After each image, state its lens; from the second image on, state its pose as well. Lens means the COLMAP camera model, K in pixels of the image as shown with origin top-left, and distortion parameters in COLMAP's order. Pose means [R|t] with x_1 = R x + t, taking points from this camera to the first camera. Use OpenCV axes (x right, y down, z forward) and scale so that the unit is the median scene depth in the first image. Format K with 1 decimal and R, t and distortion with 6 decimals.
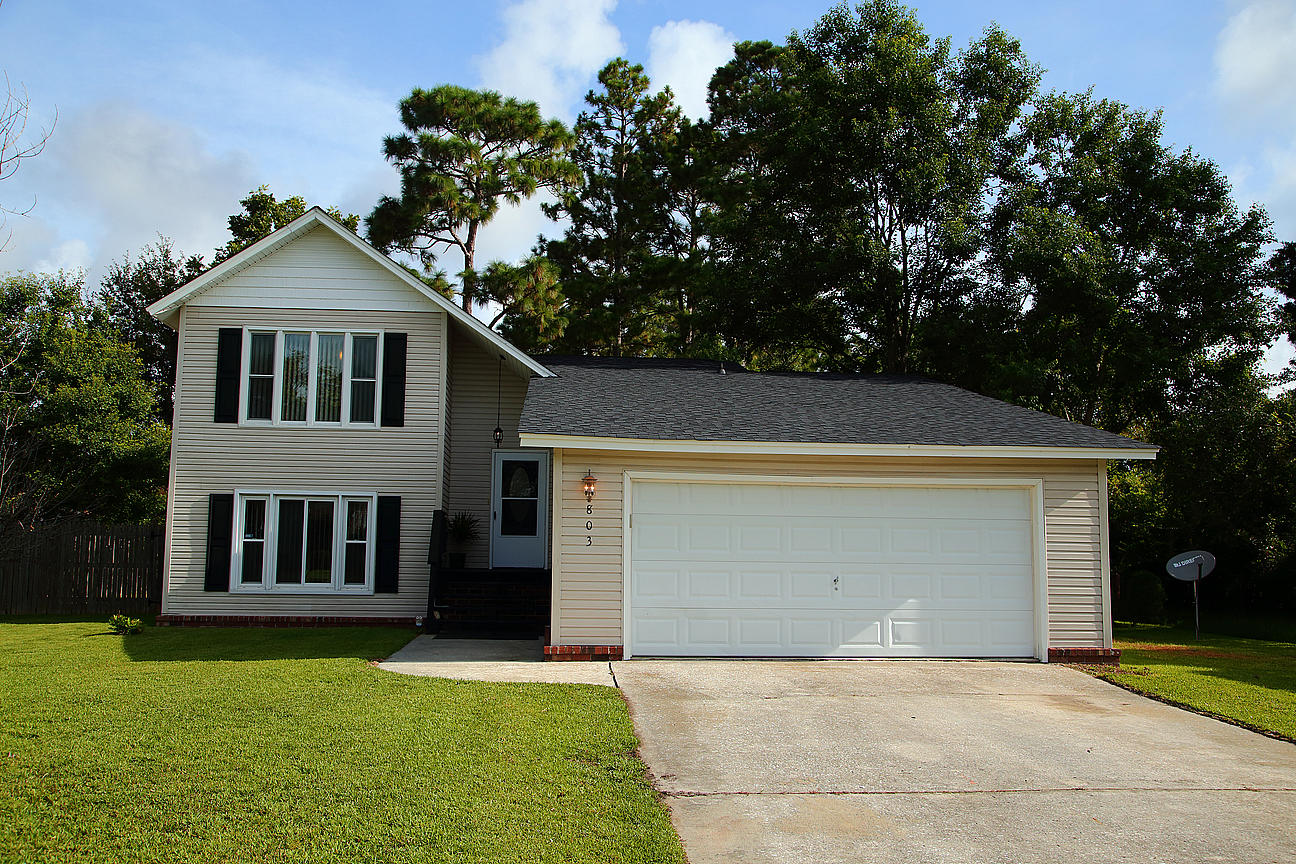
lens RADIAL K [[1127.7, 0, 648.0], [0, 1127.7, 432.0], [0, 0, 1]] dist [-0.041797, 0.062500]
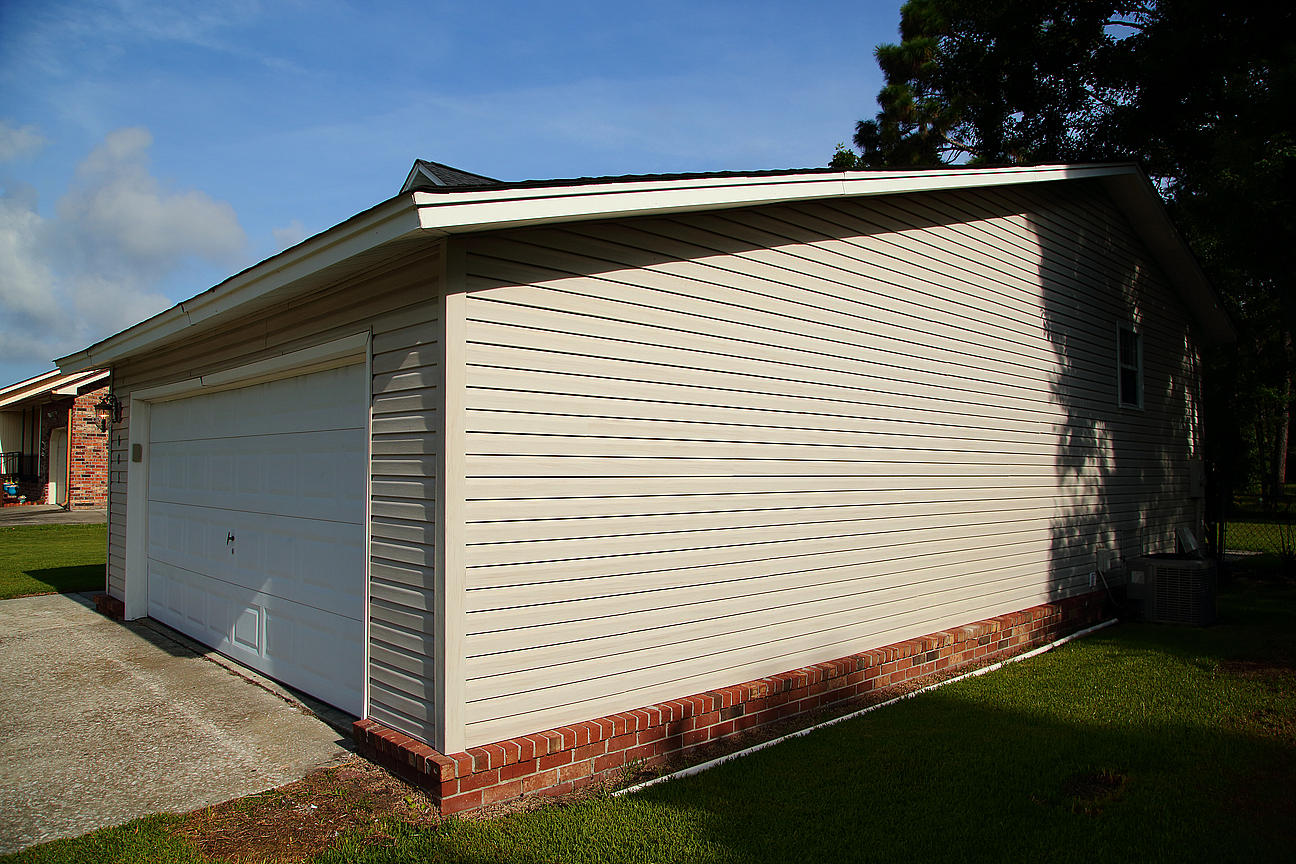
lens RADIAL K [[881.9, 0, 648.0], [0, 881.9, 432.0], [0, 0, 1]] dist [-0.063633, -0.000086]
pose [[0.622961, -0.042360, -0.781105, 0.488072], [0.103242, 0.994250, 0.028420, 0.058616], [0.775410, -0.098347, 0.623752, 0.621911]]
